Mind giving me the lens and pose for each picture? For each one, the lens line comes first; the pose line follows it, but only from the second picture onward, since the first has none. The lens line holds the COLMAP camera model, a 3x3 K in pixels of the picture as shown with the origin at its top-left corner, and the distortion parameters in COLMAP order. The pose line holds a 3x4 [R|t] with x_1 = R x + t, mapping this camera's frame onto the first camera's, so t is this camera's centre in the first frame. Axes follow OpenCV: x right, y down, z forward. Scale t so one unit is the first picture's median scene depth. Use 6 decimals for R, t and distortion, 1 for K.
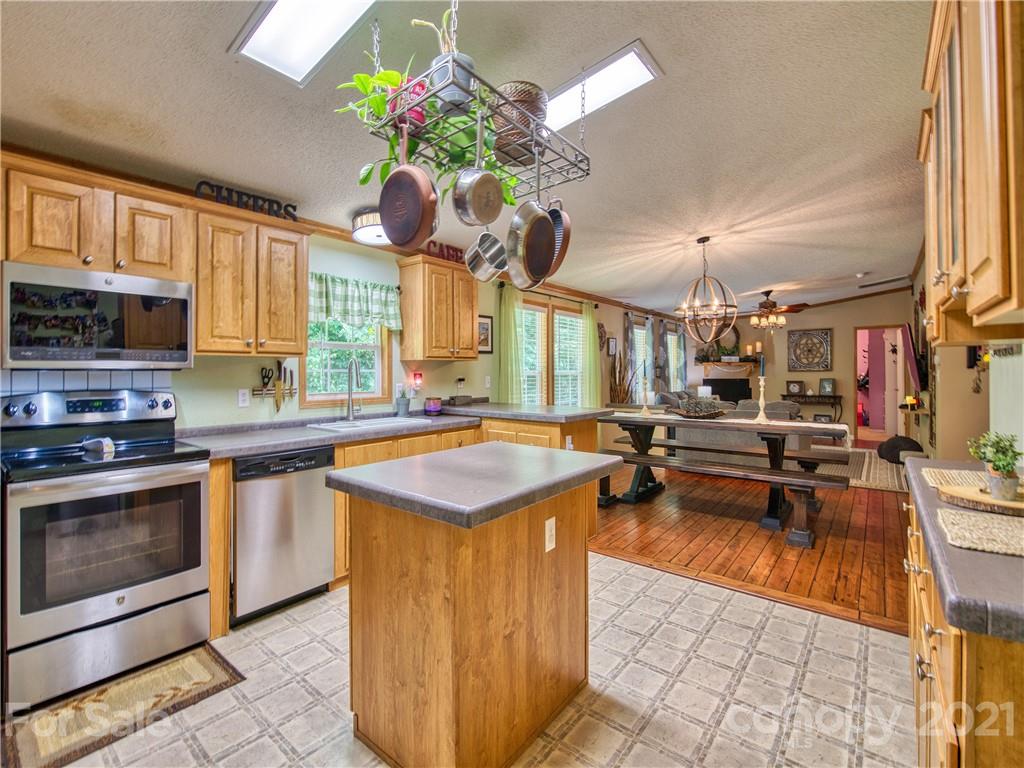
lens RADIAL K [[454.1, 0, 505.8], [0, 454.1, 375.7], [0, 0, 1]] dist [-0.001638, -0.000289]
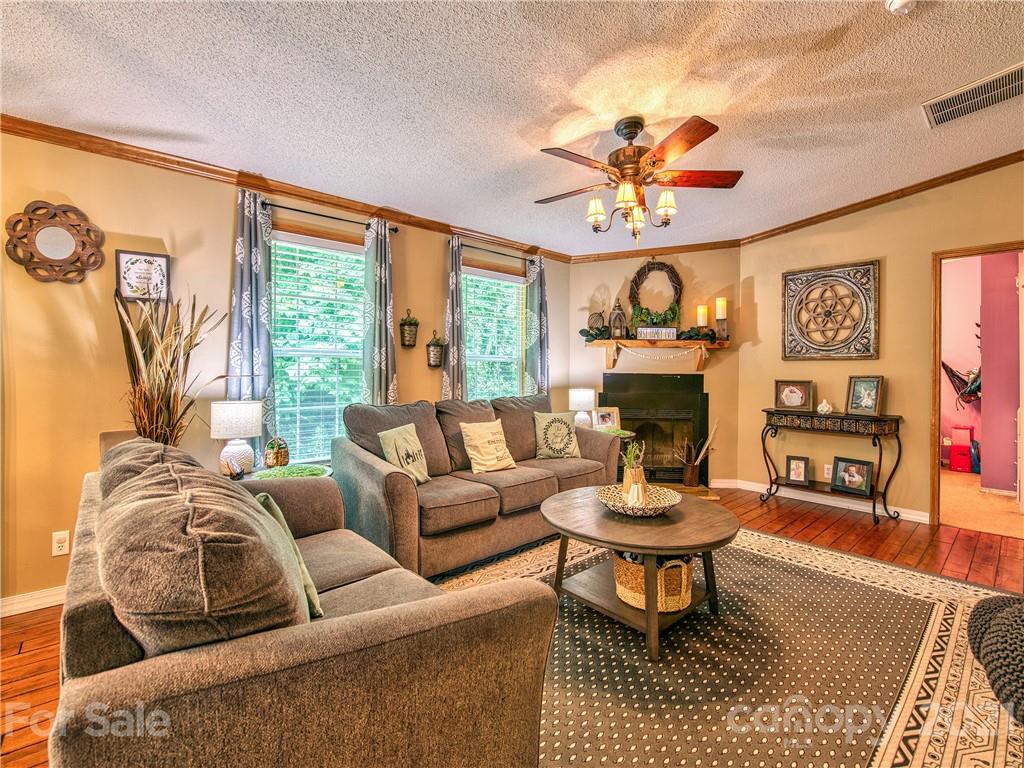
lens RADIAL K [[470.8, 0, 514.3], [0, 470.8, 366.8], [0, 0, 1]] dist [-0.001060, -0.000218]
pose [[0.988662, 0.012770, -0.149612, 0.440979], [-0.014466, 0.999843, -0.010254, 0.006839], [0.149457, 0.012302, 0.988692, 0.502686]]
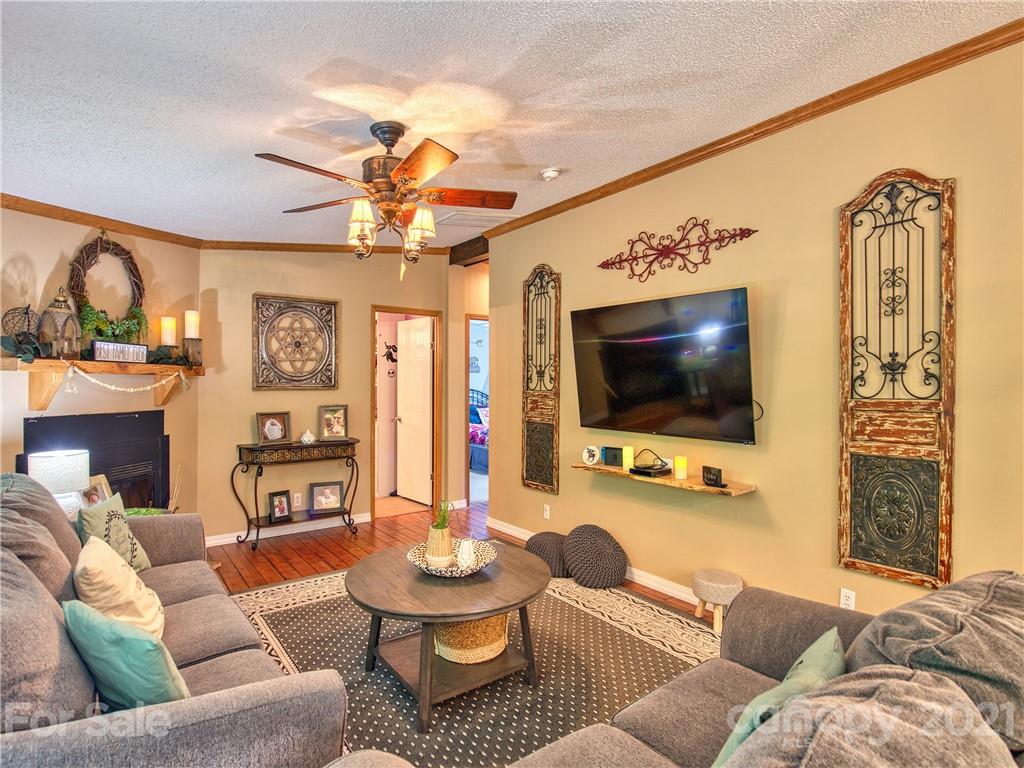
lens RADIAL K [[534.4, 0, 512.0], [0, 534.4, 384.0], [0, 0, 1]] dist [0.000299, -0.000132]
pose [[0.237405, 0.006701, 0.971388, 0.203727], [0.001213, 0.999973, -0.007195, -0.011619], [-0.971410, 0.002887, 0.237390, 0.677035]]
